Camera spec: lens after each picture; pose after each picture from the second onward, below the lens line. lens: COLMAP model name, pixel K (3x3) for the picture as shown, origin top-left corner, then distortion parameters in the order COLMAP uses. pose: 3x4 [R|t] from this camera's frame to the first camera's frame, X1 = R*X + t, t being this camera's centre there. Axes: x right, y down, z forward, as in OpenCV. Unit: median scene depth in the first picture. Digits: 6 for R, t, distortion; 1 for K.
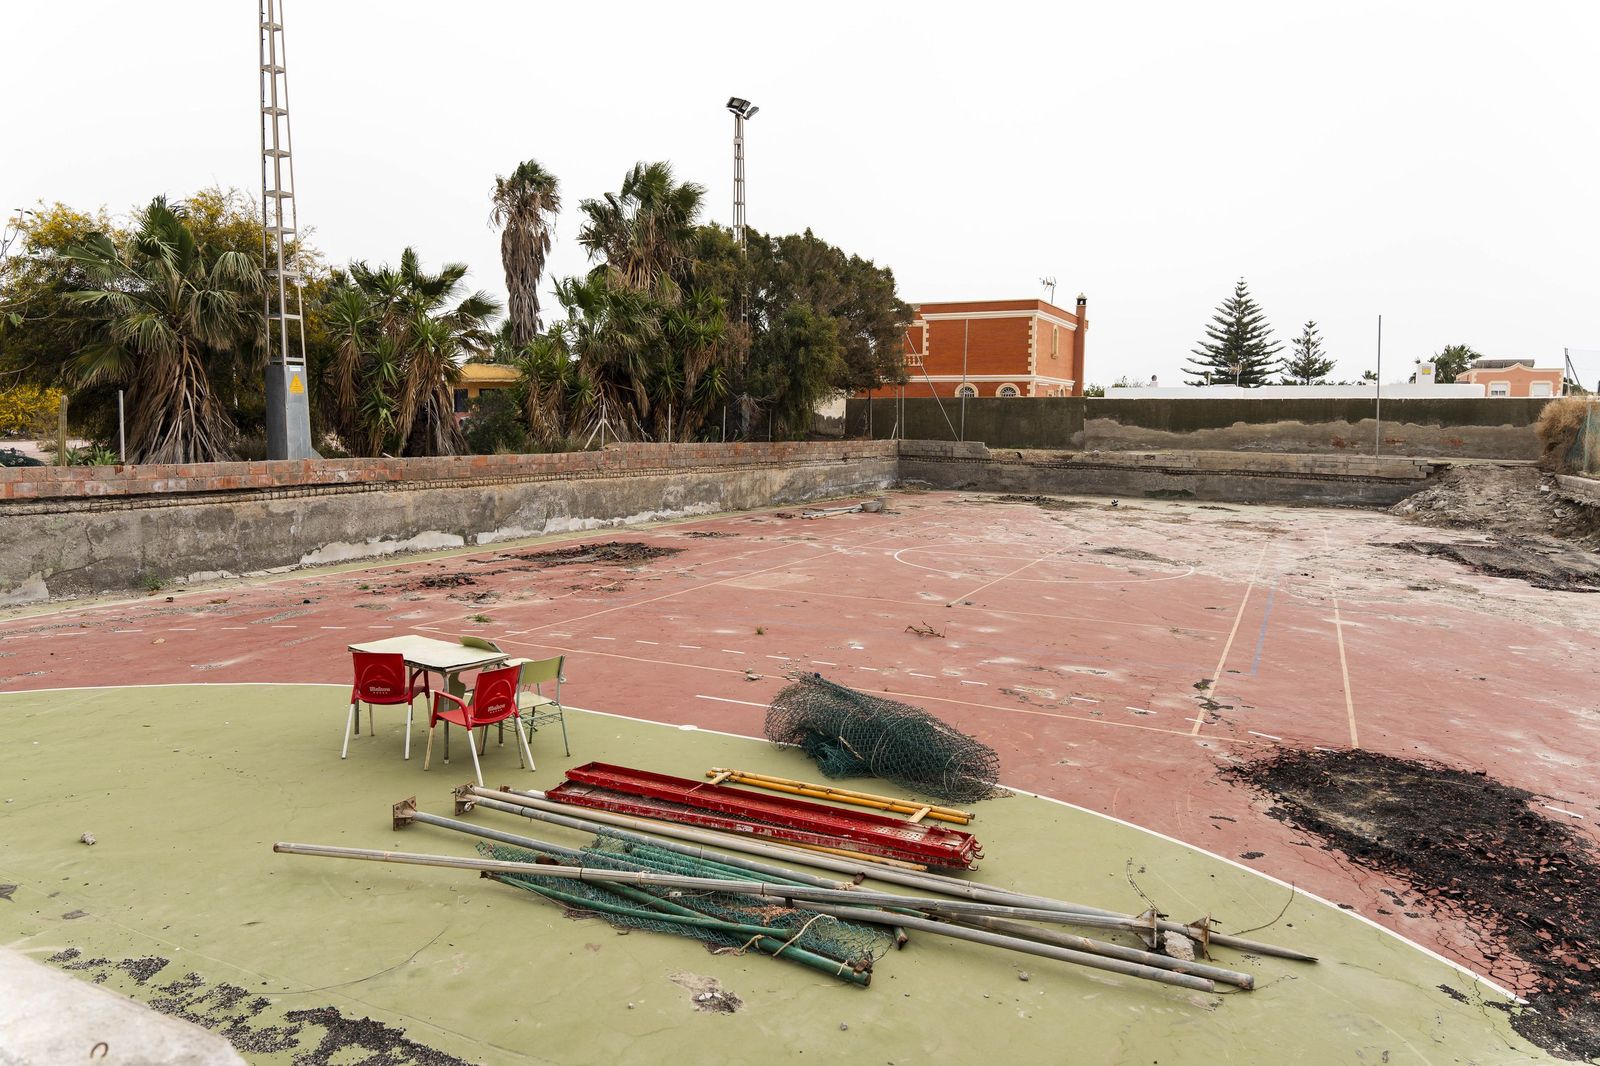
lens RADIAL K [[1075.9, 0, 800.0], [0, 1075.9, 533.0], [0, 0, 1]] dist [-0.009173, -0.006072]
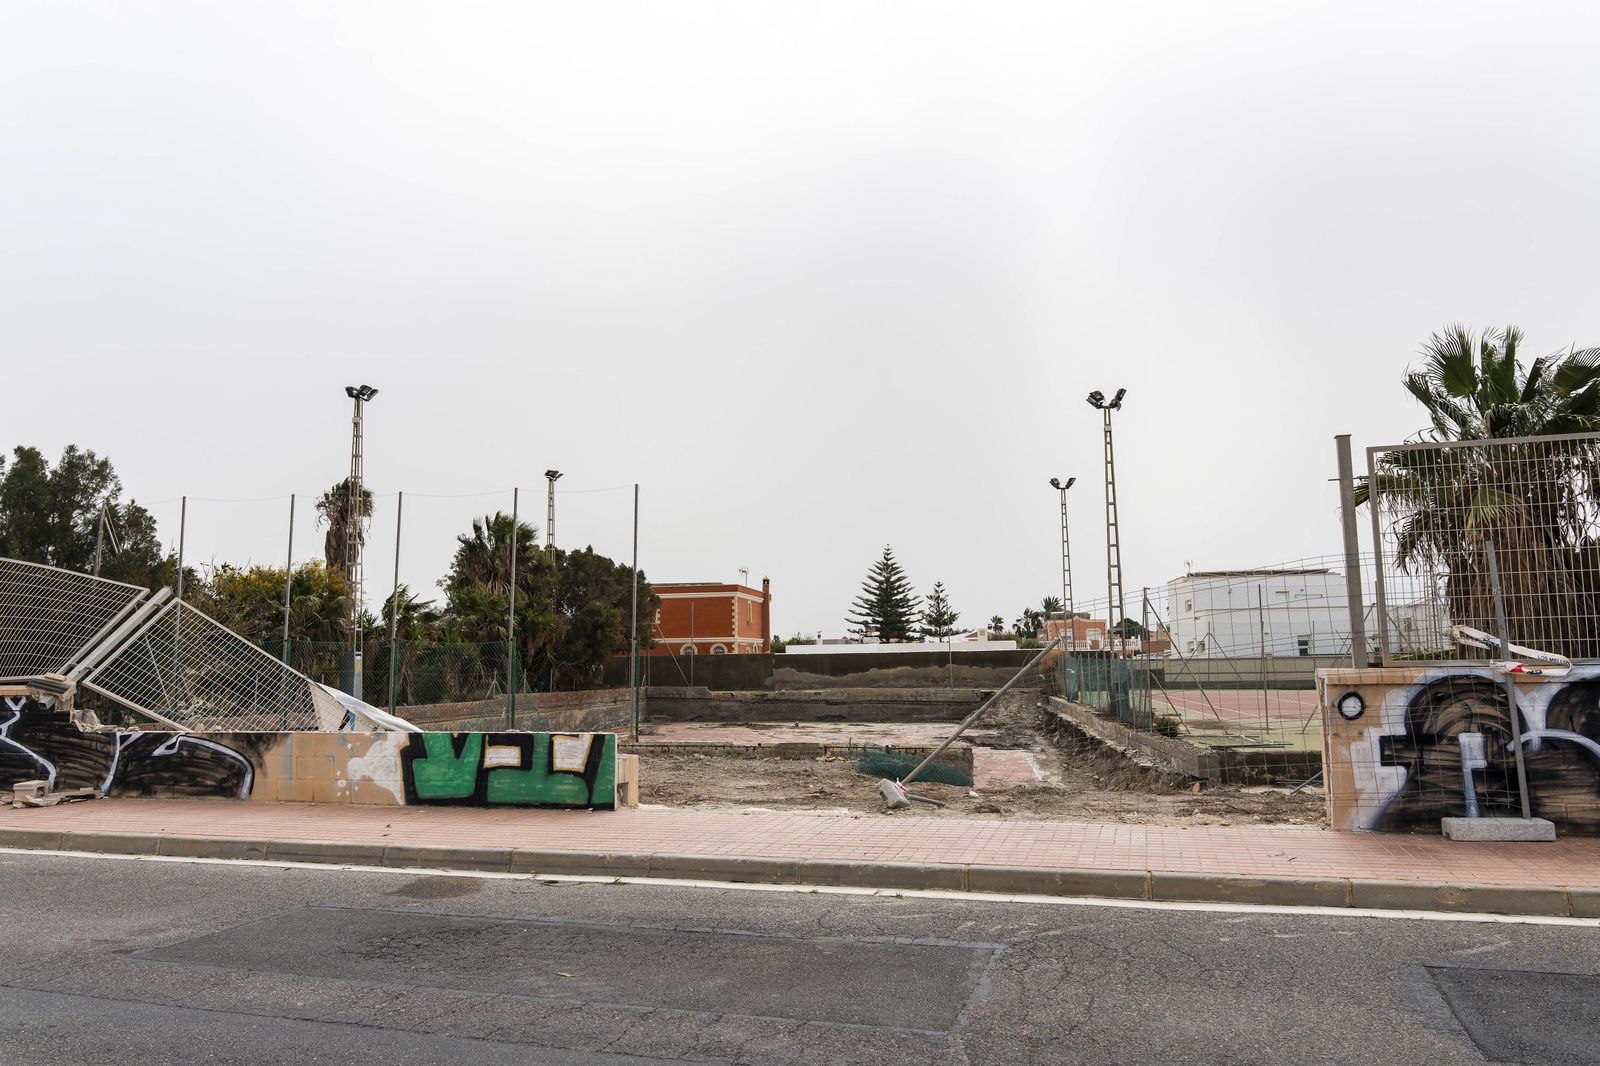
lens RADIAL K [[1095.5, 0, 800.0], [0, 1095.5, 533.0], [0, 0, 1]] dist [-0.009410, -0.006880]
pose [[0.957958, 0.010961, 0.286700, -0.164014], [0.052775, 0.975487, -0.213635, 0.042487], [-0.282014, 0.219784, 0.933897, -0.555260]]
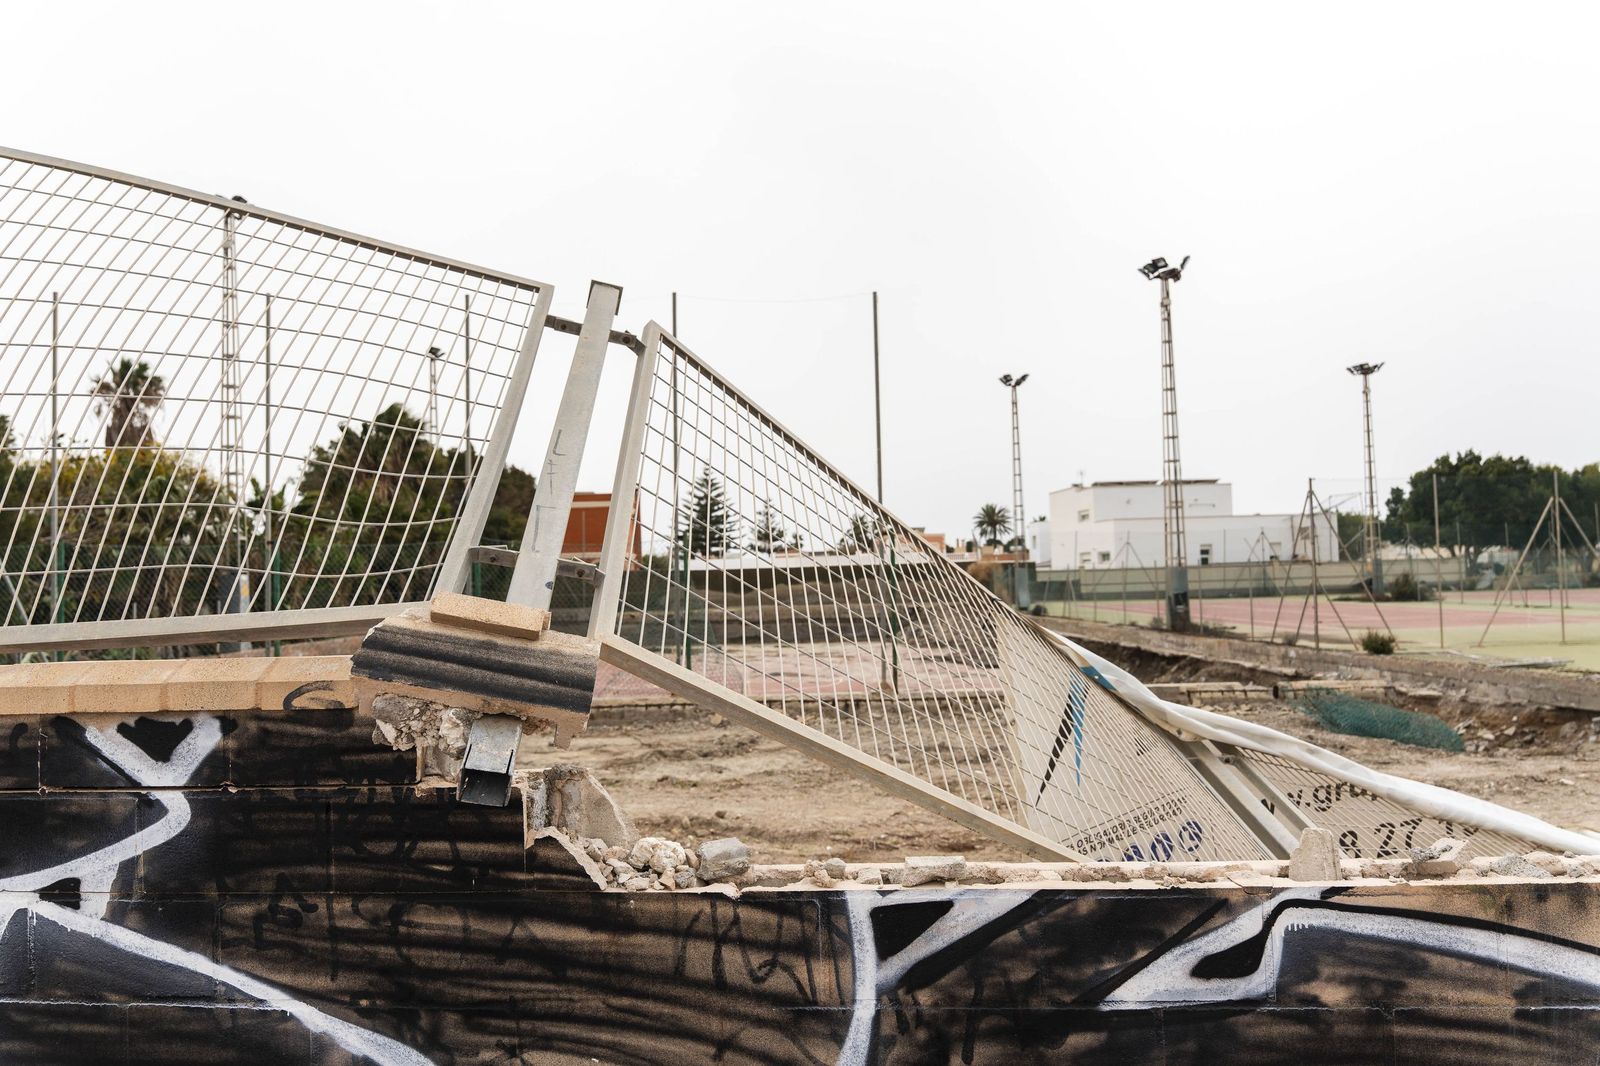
lens RADIAL K [[1067.9, 0, 800.0], [0, 1067.9, 533.0], [0, 0, 1]] dist [-0.005761, -0.009481]
pose [[0.874786, -0.015289, 0.484268, -0.289238], [0.087479, 0.988060, -0.126829, 0.009540], [-0.476547, 0.153311, 0.865678, -0.255403]]
